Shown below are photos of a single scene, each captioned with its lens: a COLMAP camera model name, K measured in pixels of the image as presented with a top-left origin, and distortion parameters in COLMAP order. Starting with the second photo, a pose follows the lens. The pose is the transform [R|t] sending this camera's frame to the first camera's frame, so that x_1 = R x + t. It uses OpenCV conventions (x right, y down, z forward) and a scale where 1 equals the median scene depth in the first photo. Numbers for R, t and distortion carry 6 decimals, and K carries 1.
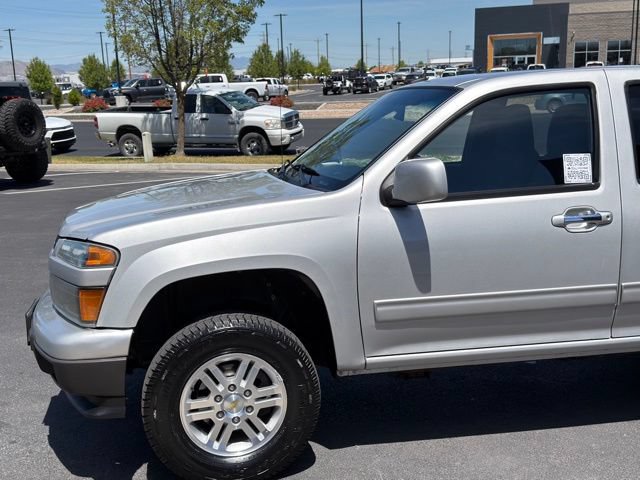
lens RADIAL K [[777.4, 0, 320.0], [0, 777.4, 240.0], [0, 0, 1]] dist [0.201240, -0.458123]
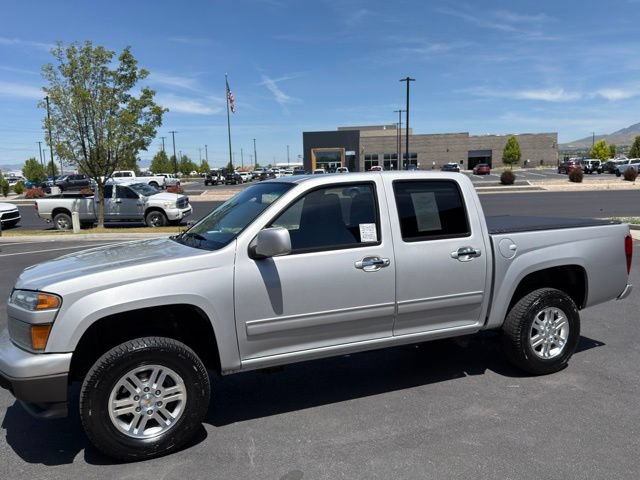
lens RADIAL K [[522.3, 0, 320.0], [0, 522.3, 240.0], [0, 0, 1]] dist [0.155159, -0.313279]
pose [[0.976127, -0.023561, 0.215921, -0.005742], [0.040638, 0.996356, -0.074993, 0.001880], [-0.213367, 0.081978, 0.973527, -0.030514]]
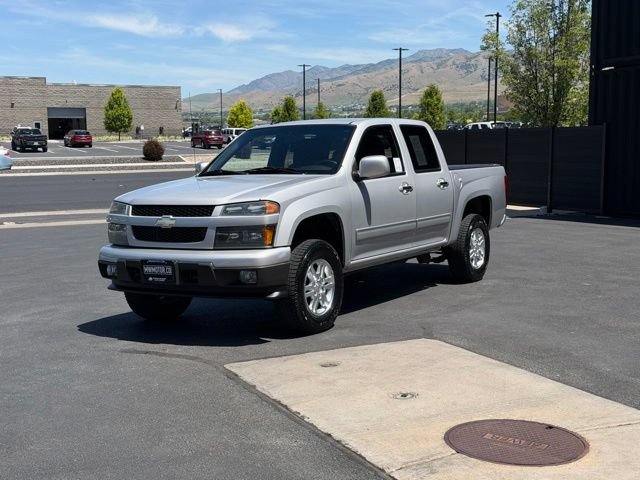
lens RADIAL K [[939.0, 0, 320.0], [0, 939.0, 240.0], [0, 0, 1]] dist [0.166872, -0.196867]
pose [[0.667951, -0.058985, 0.741864, -1.558240], [0.140847, 0.988858, -0.048190, 0.183663], [-0.730755, 0.136678, 0.668817, -0.449177]]
